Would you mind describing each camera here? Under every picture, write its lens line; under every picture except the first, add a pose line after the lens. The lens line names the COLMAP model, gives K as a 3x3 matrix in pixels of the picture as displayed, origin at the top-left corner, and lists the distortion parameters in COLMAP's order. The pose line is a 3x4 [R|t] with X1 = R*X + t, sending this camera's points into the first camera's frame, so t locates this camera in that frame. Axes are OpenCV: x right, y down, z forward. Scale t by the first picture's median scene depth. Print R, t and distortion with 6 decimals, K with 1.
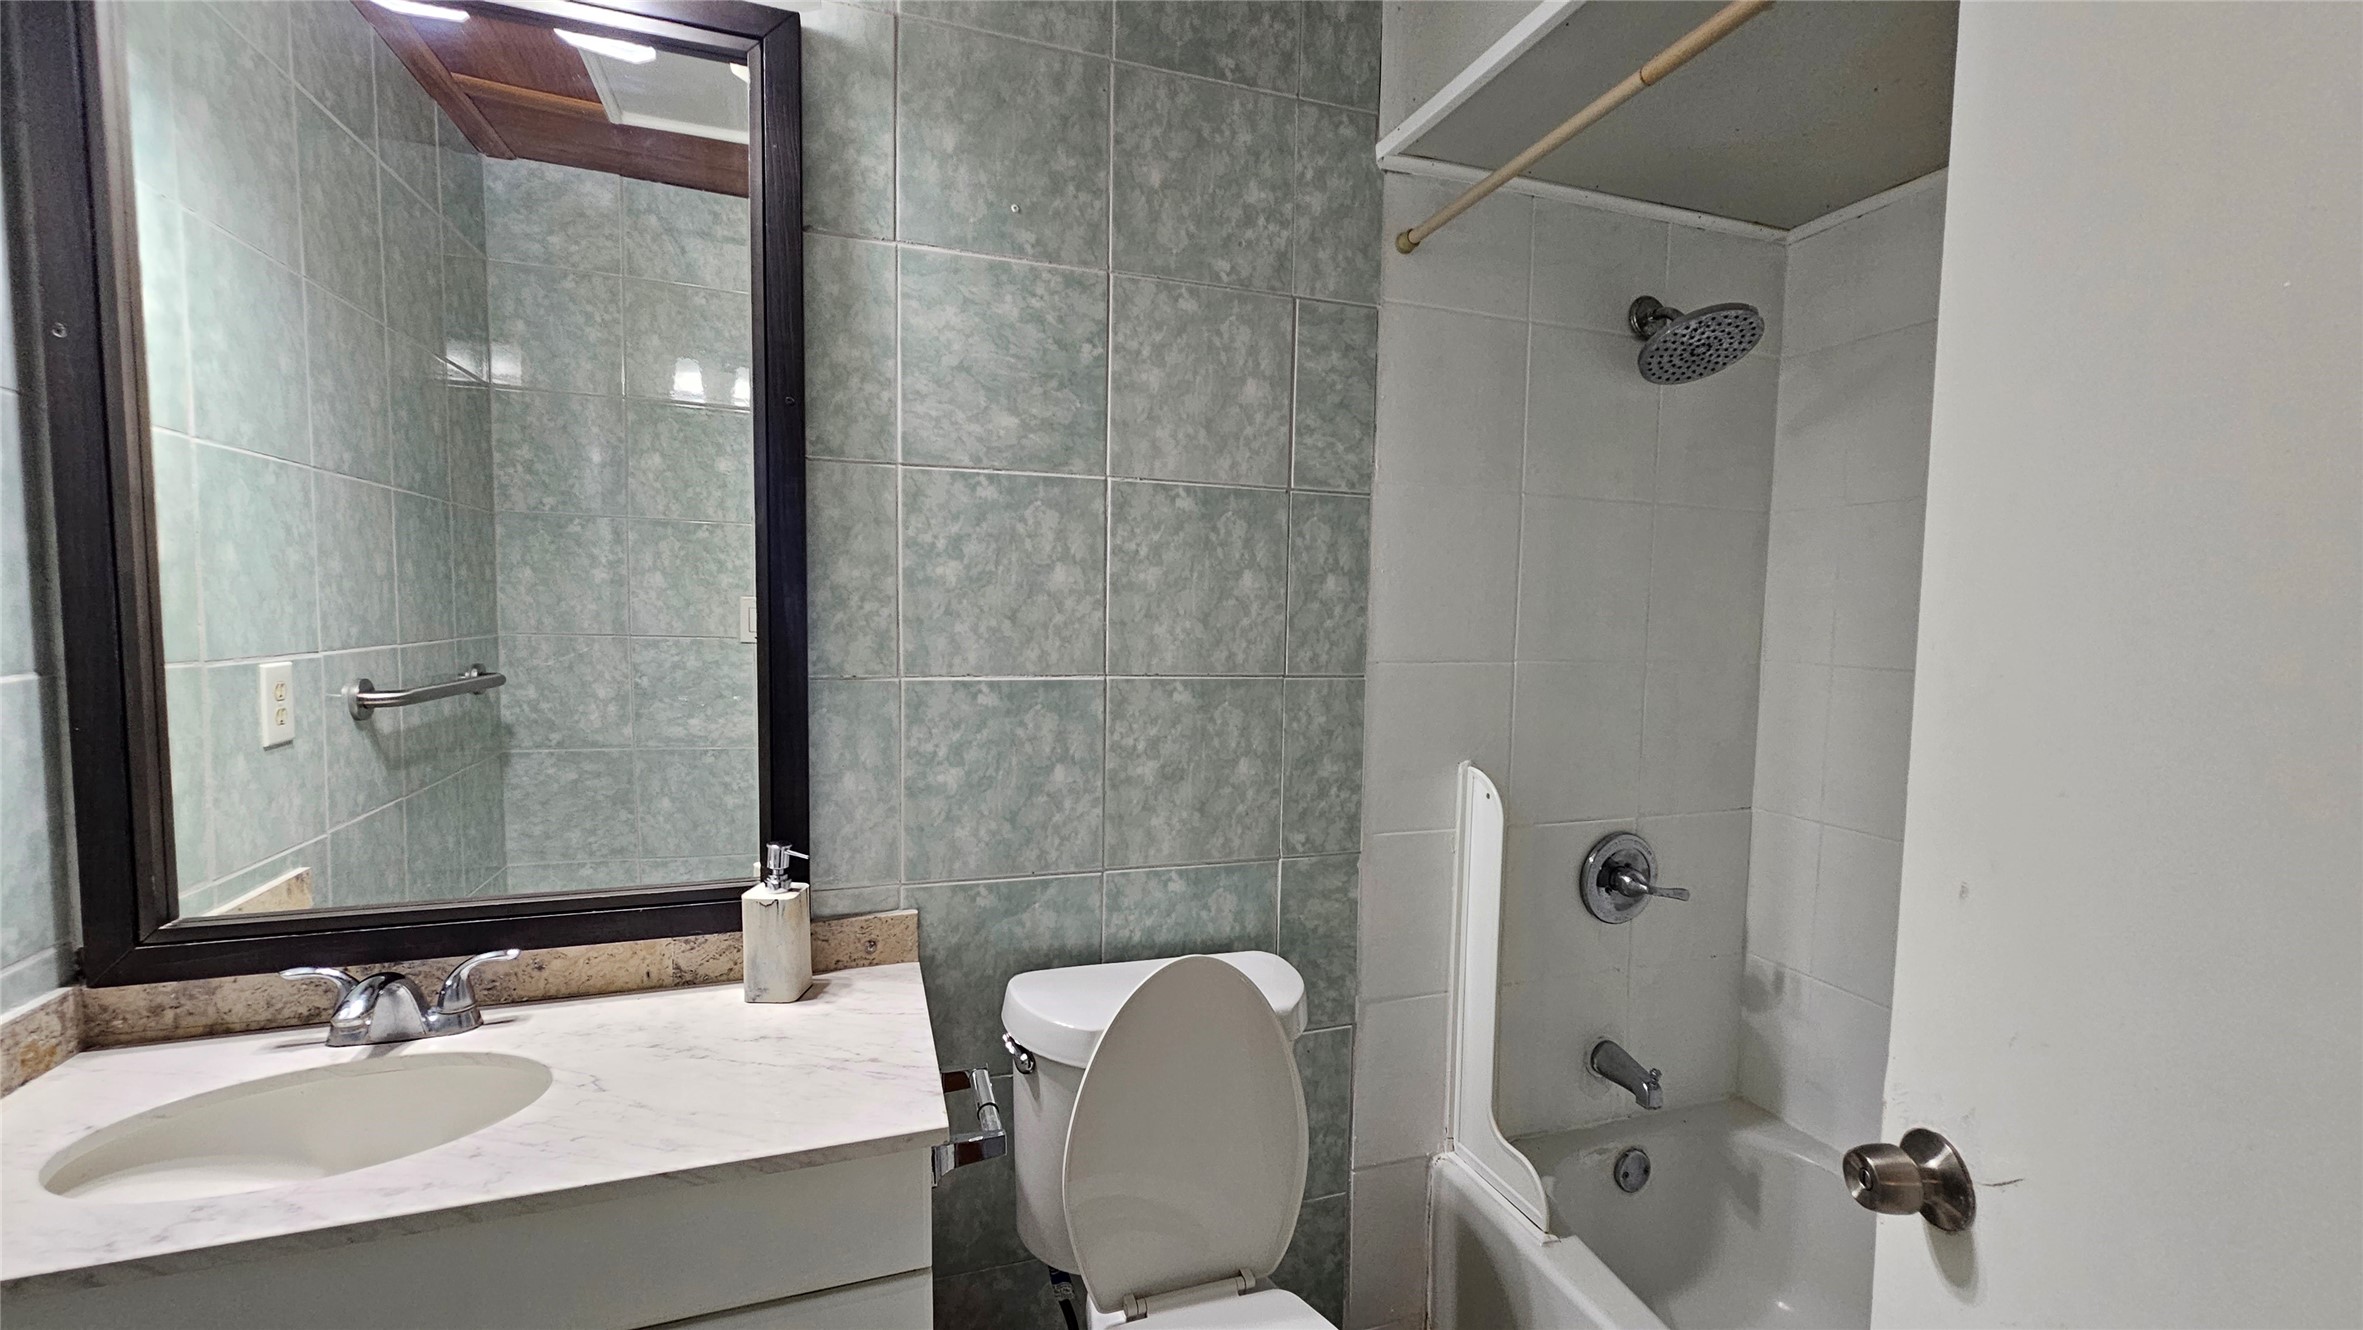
lens RADIAL K [[968.2, 0, 1187.2], [0, 968.2, 683.2], [0, 0, 1]] dist [-0.002248, 0.001332]
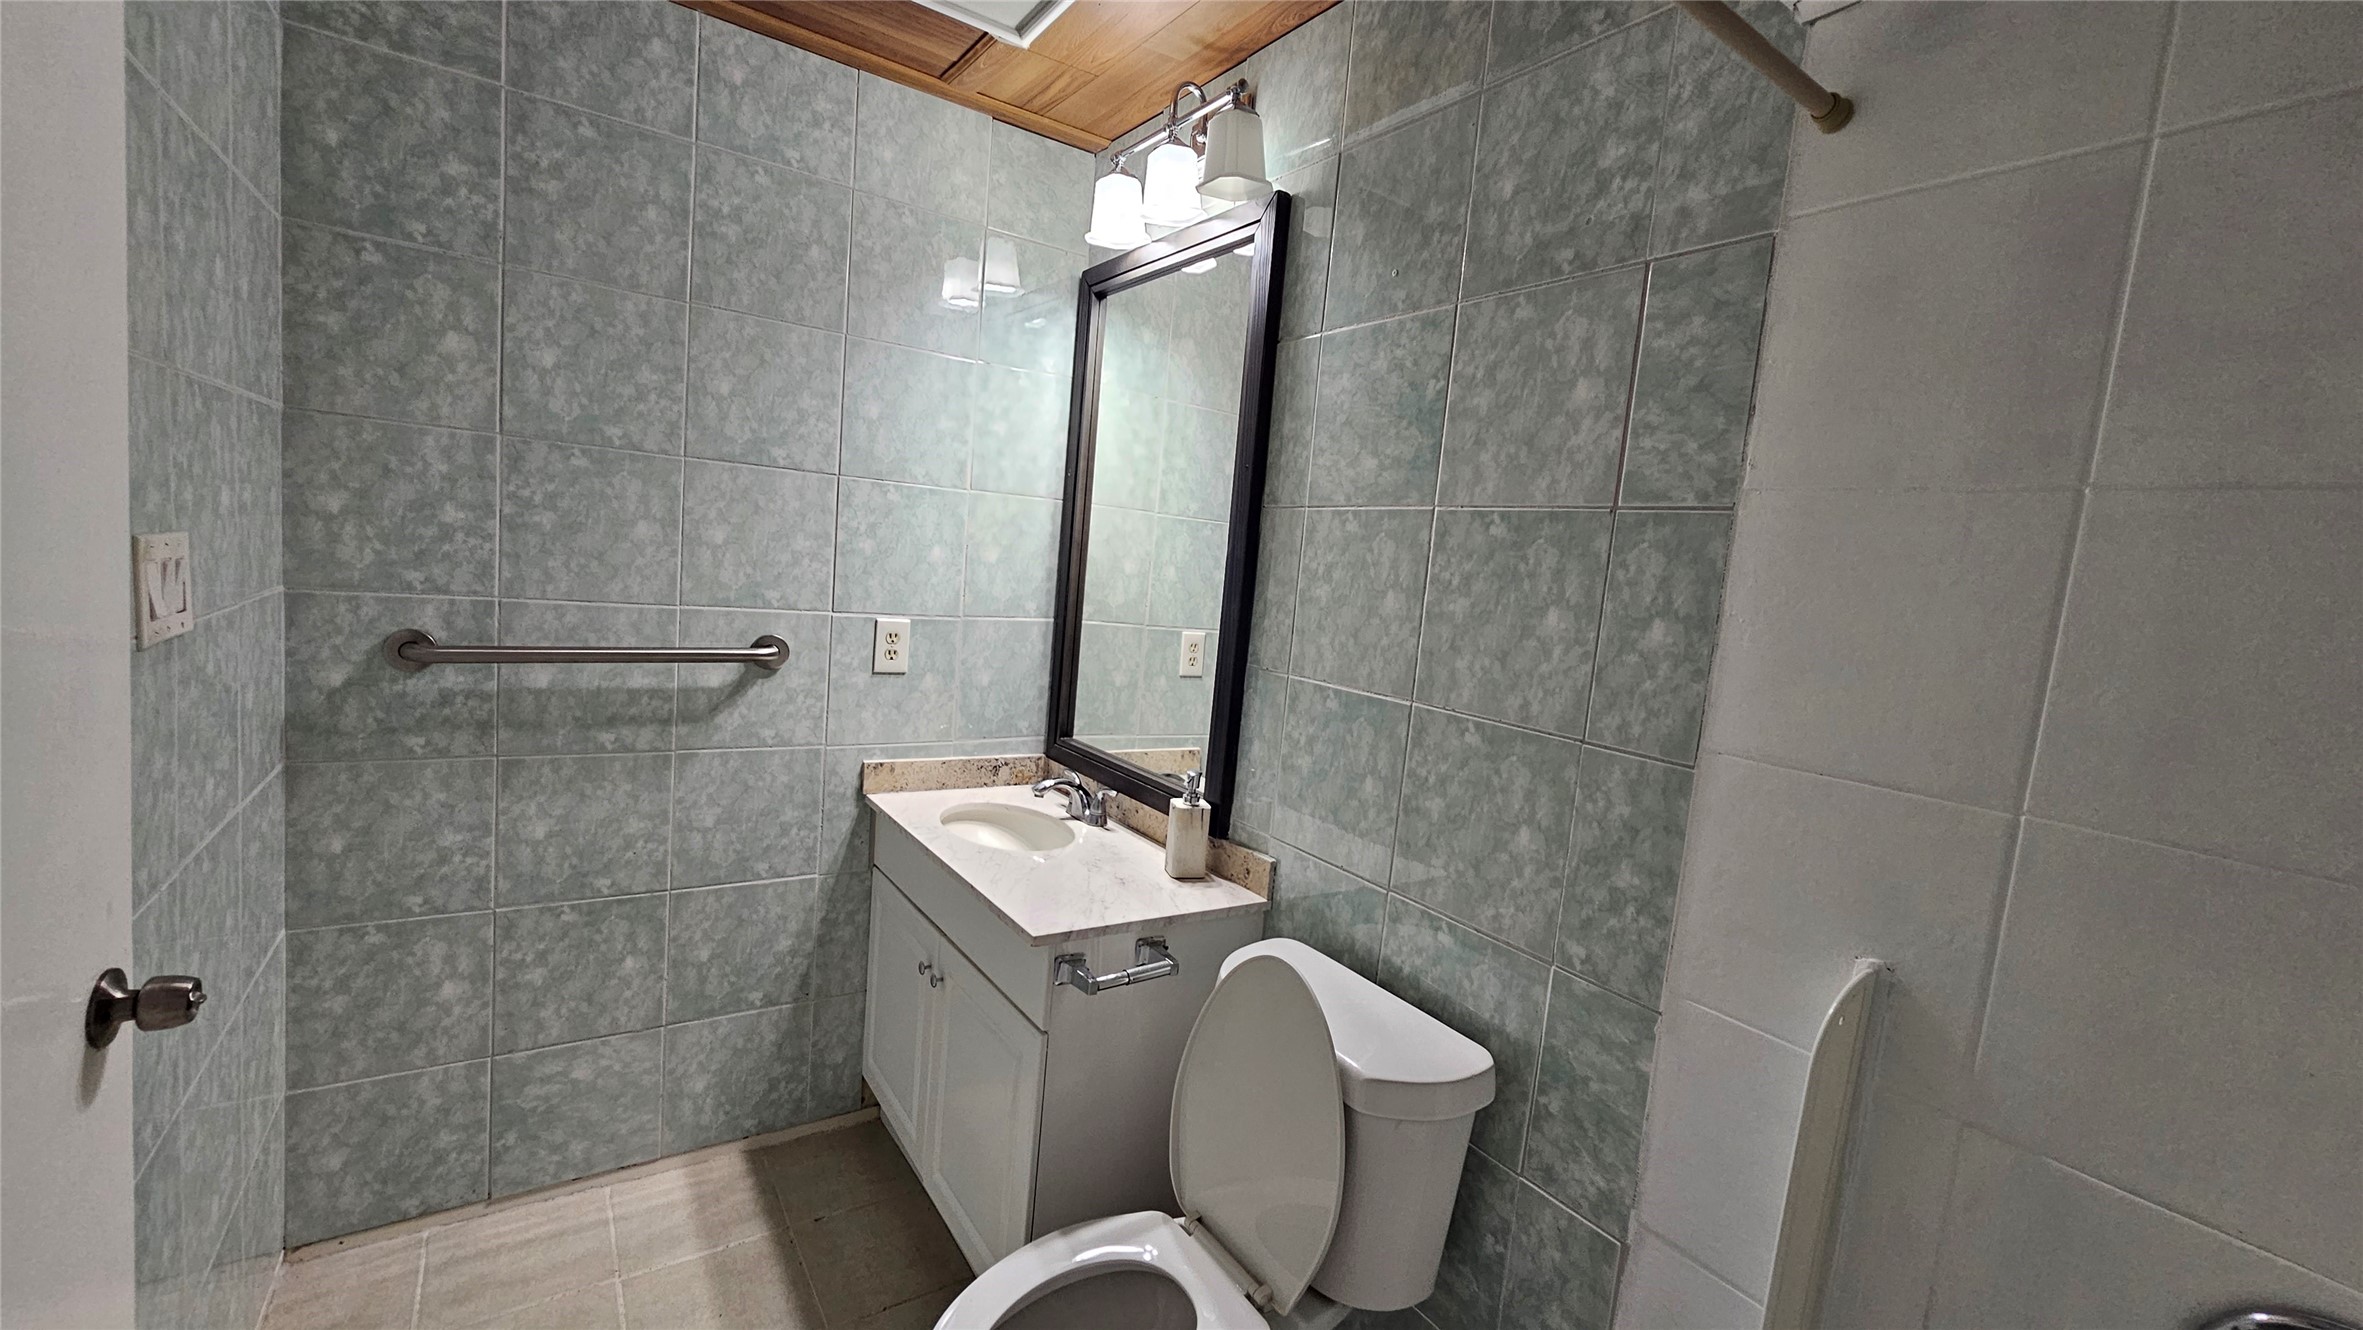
lens RADIAL K [[968.2, 0, 1201.5], [0, 968.2, 681.9], [0, 0, 1]] dist [-0.002248, 0.001332]
pose [[0.258533, 0.117913, -0.958779, 0.806053], [-0.164570, 0.983389, 0.076563, -0.067585], [0.951881, 0.137993, 0.273644, 0.494450]]
